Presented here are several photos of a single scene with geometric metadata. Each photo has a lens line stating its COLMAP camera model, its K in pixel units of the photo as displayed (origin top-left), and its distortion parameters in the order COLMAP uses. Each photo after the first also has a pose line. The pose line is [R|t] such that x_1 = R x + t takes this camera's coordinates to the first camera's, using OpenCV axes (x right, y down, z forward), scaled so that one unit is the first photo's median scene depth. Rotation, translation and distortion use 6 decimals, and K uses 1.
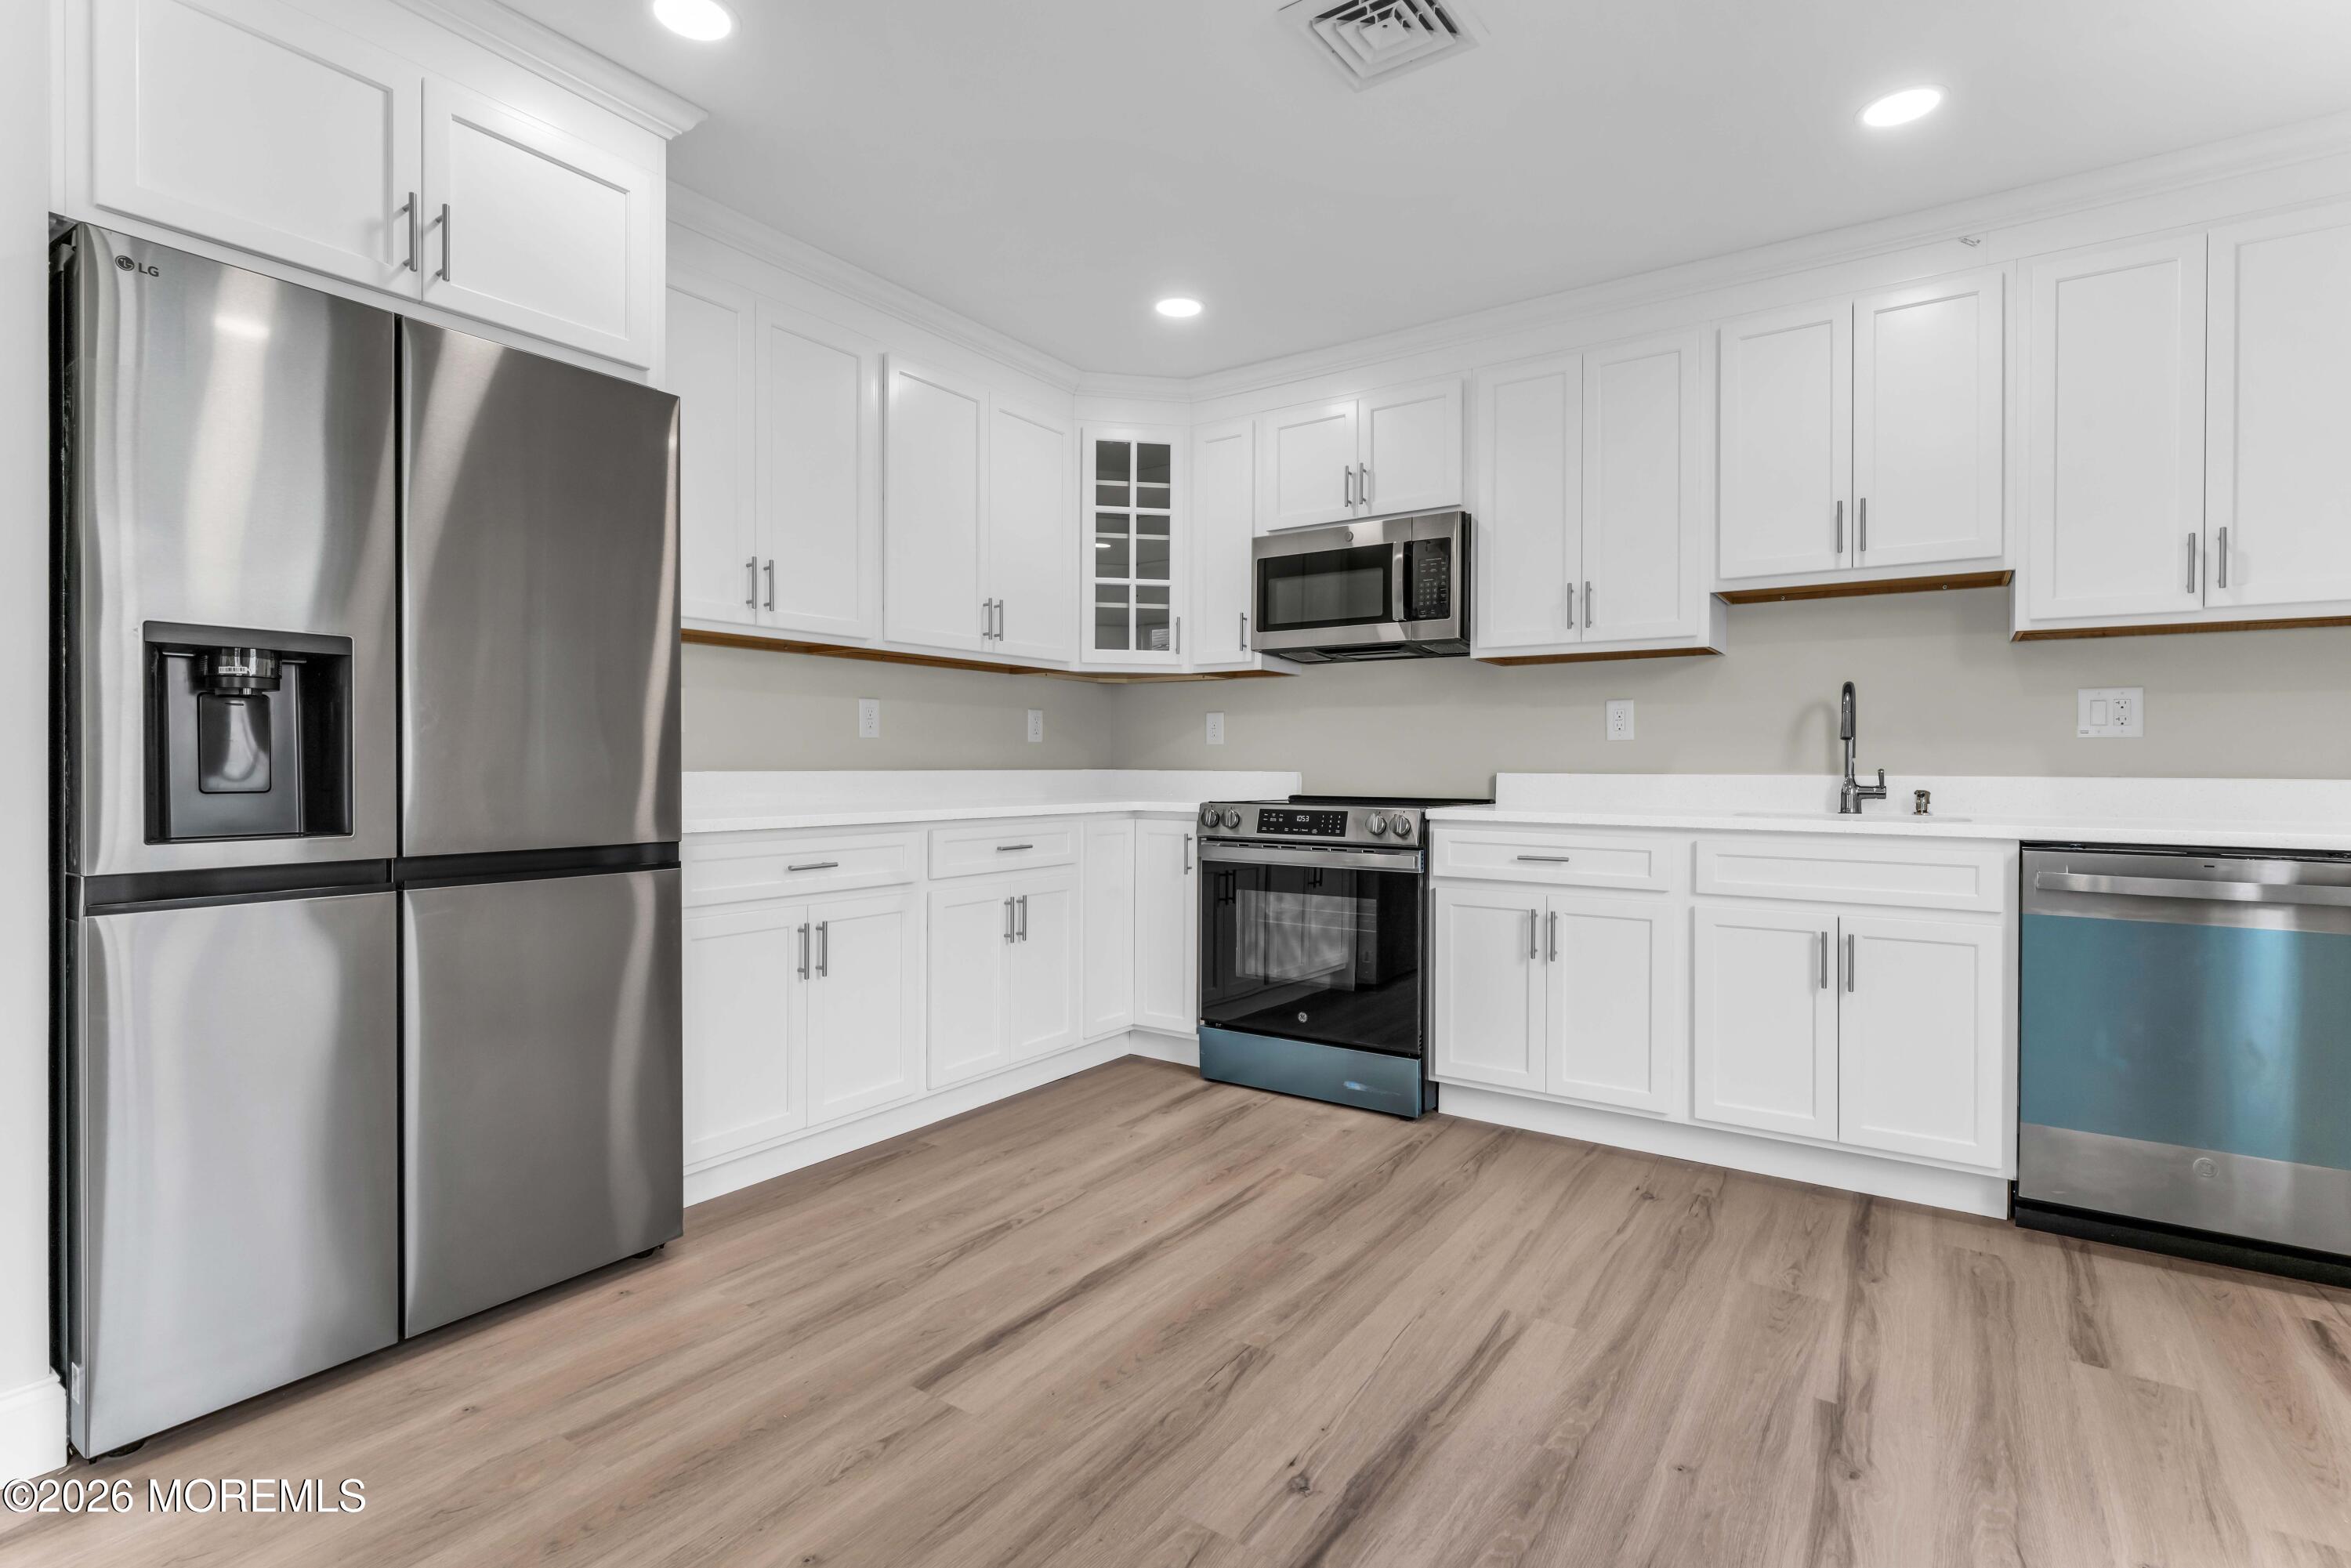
lens RADIAL K [[1127.1, 0, 1161.0], [0, 1127.1, 771.7], [0, 0, 1]] dist [-0.004231, -0.001845]
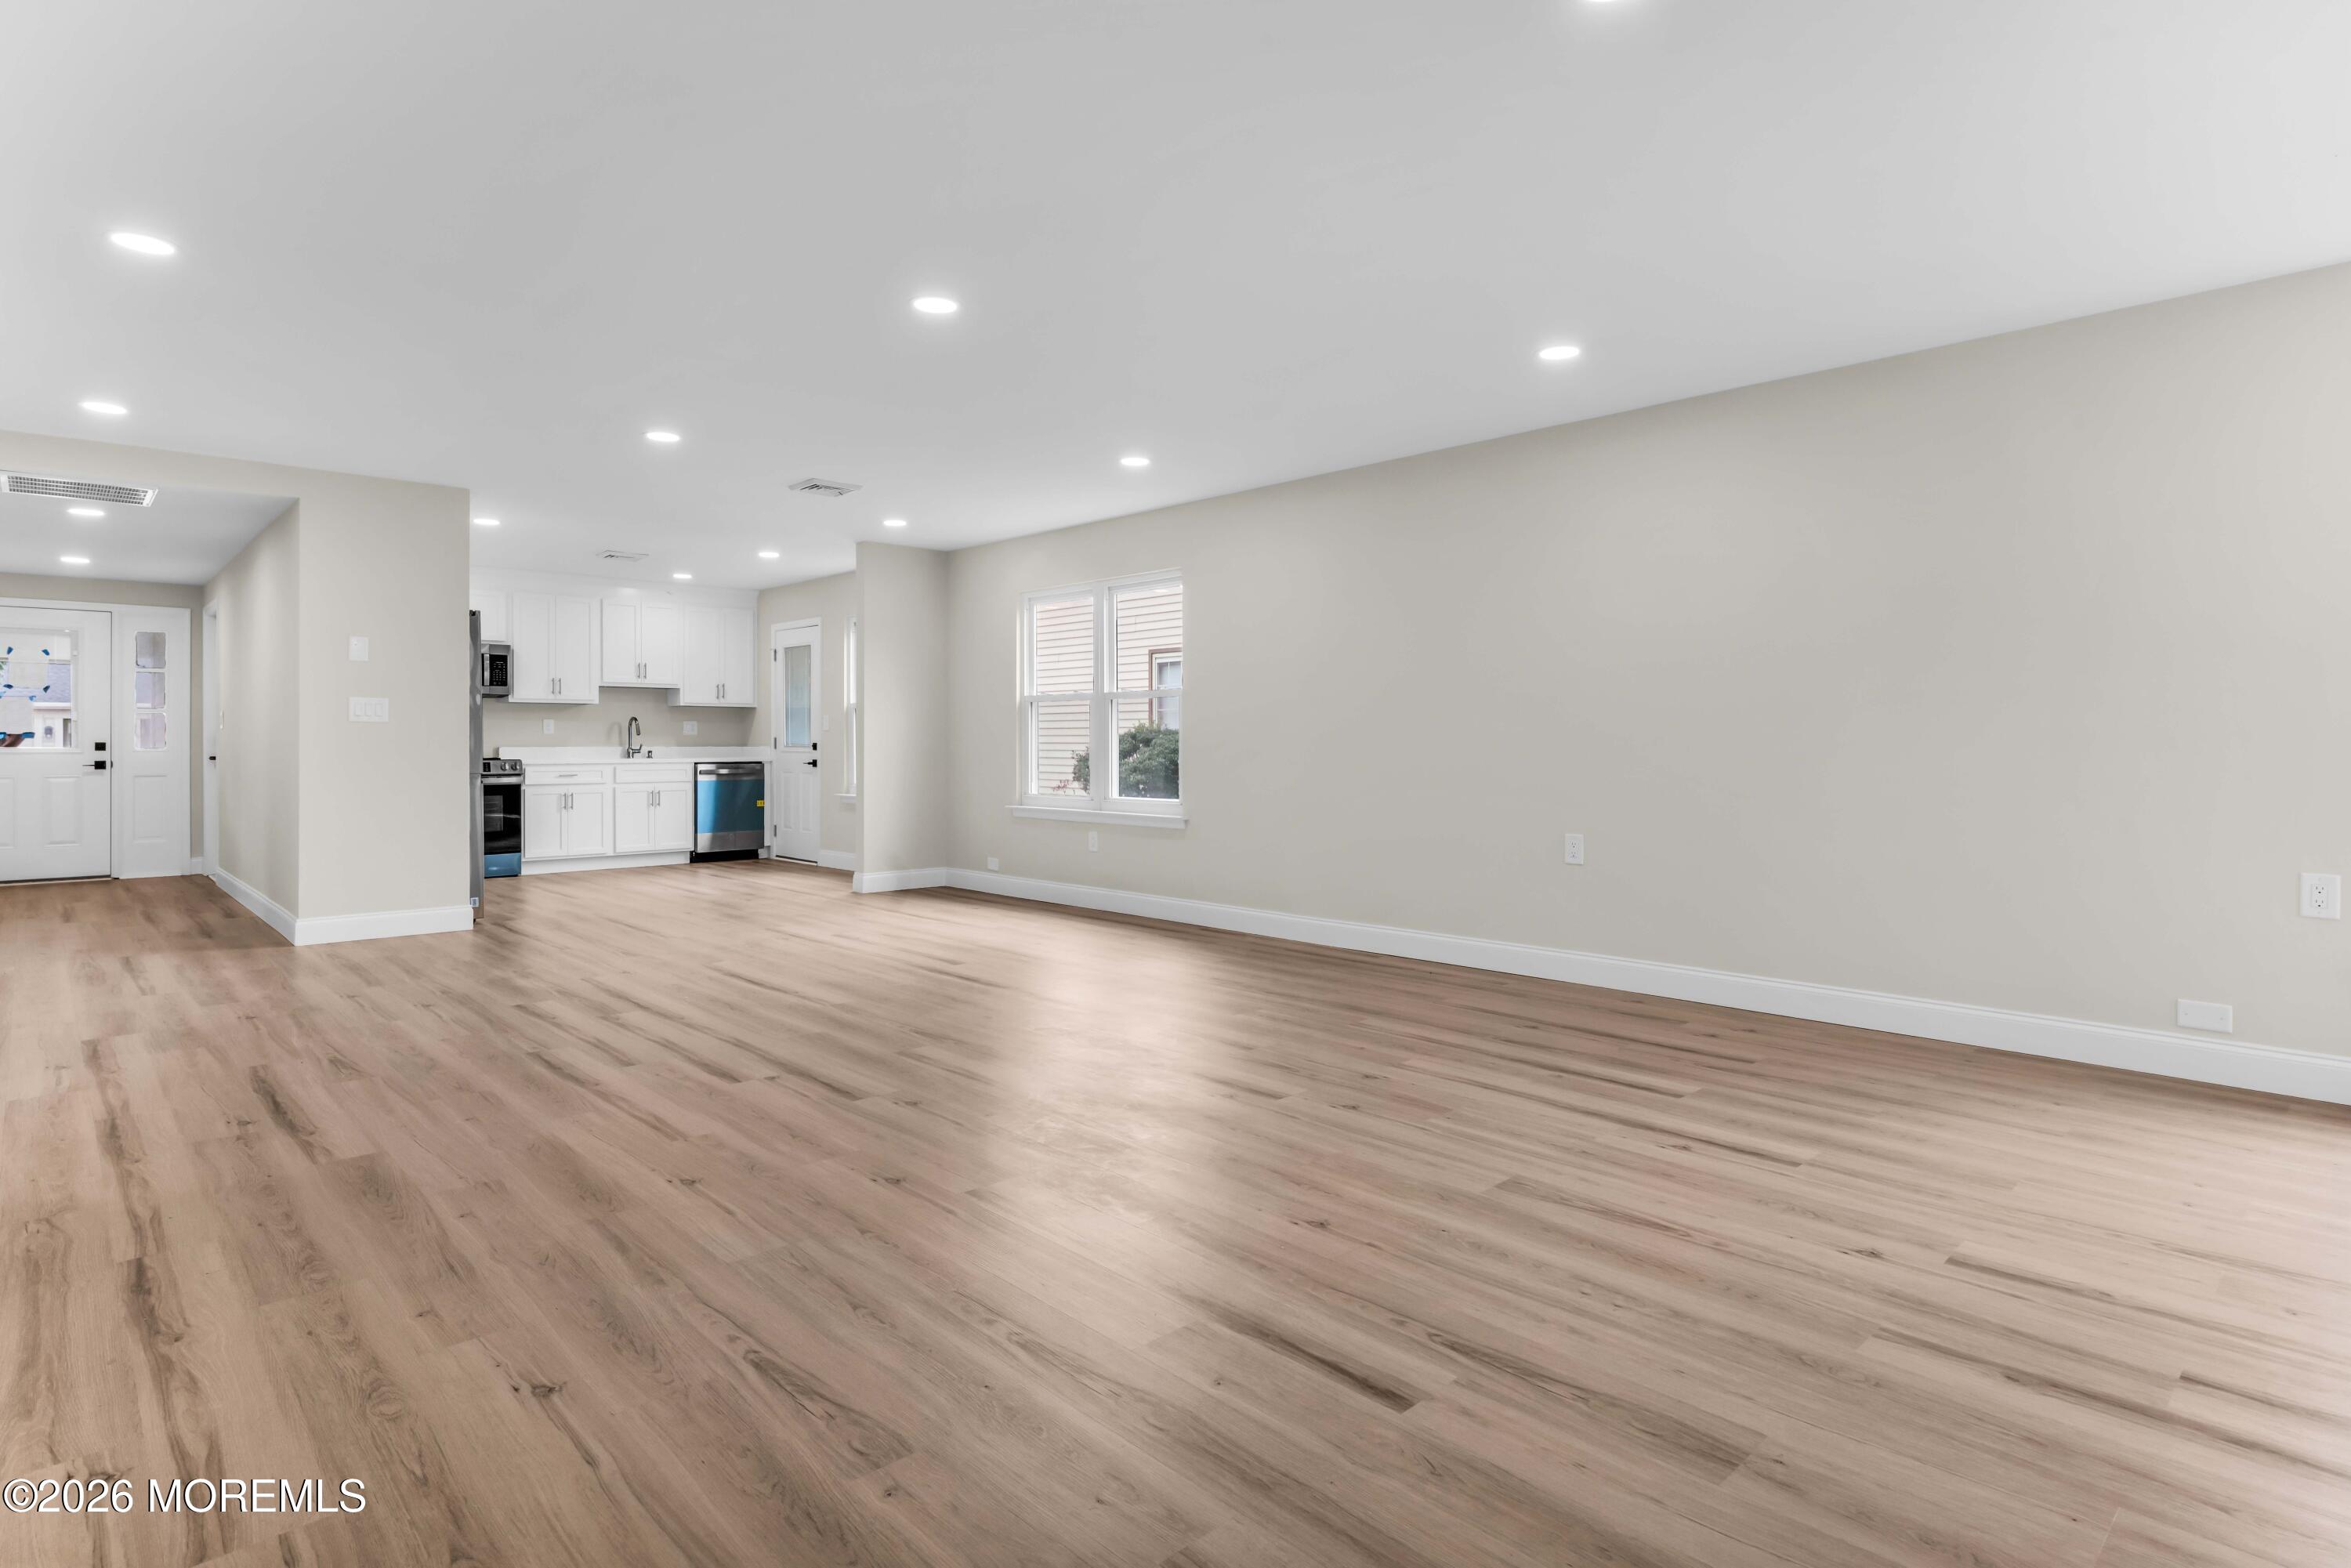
lens RADIAL K [[1127.1, 0, 1129.5], [0, 1127.1, 757.1], [0, 0, 1]] dist [-0.004231, -0.001845]
pose [[0.214709, -0.019735, 0.976479, -2.223918], [0.006984, 0.999801, 0.018671, -0.015207], [-0.976653, 0.002811, 0.214804, -1.070368]]
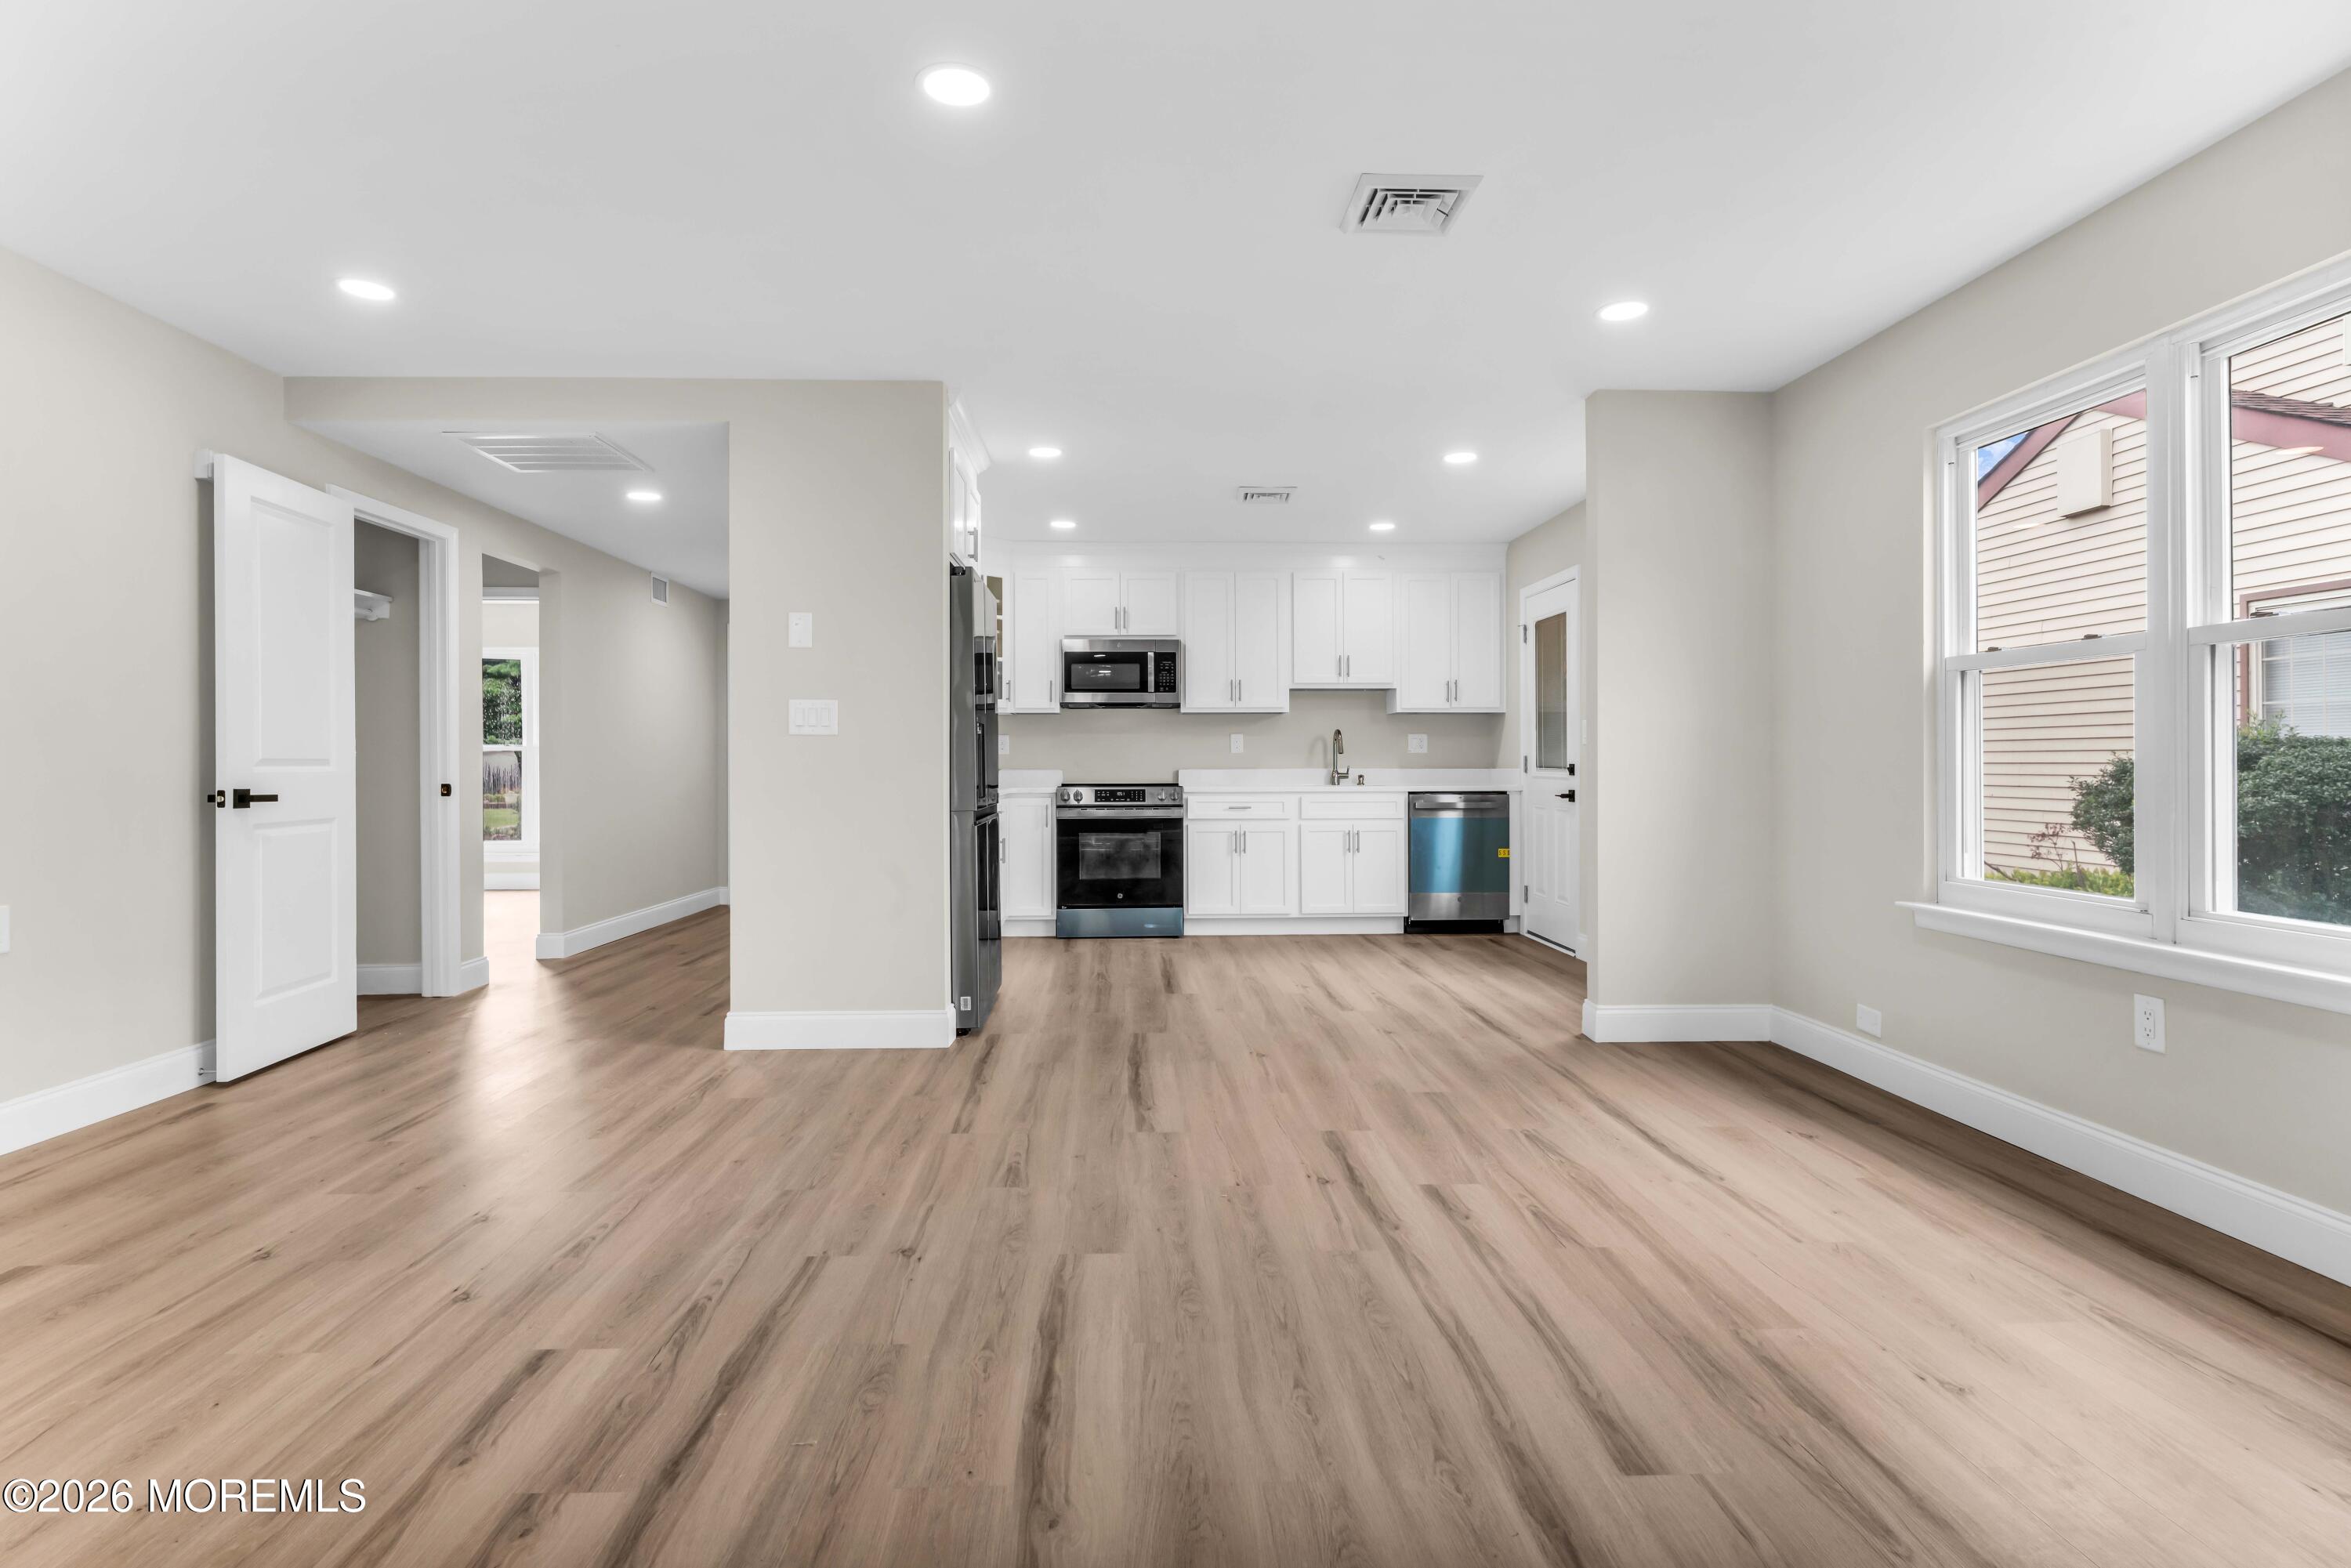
lens RADIAL K [[1204.8, 0, 1175.5], [0, 1204.8, 768.5], [0, 0, 1]] dist [-0.008454, 0.001222]
pose [[0.787724, -0.010756, 0.615934, -1.221136], [0.010954, 0.999934, 0.003452, -0.009329], [-0.615931, 0.004028, 0.787790, -0.789784]]
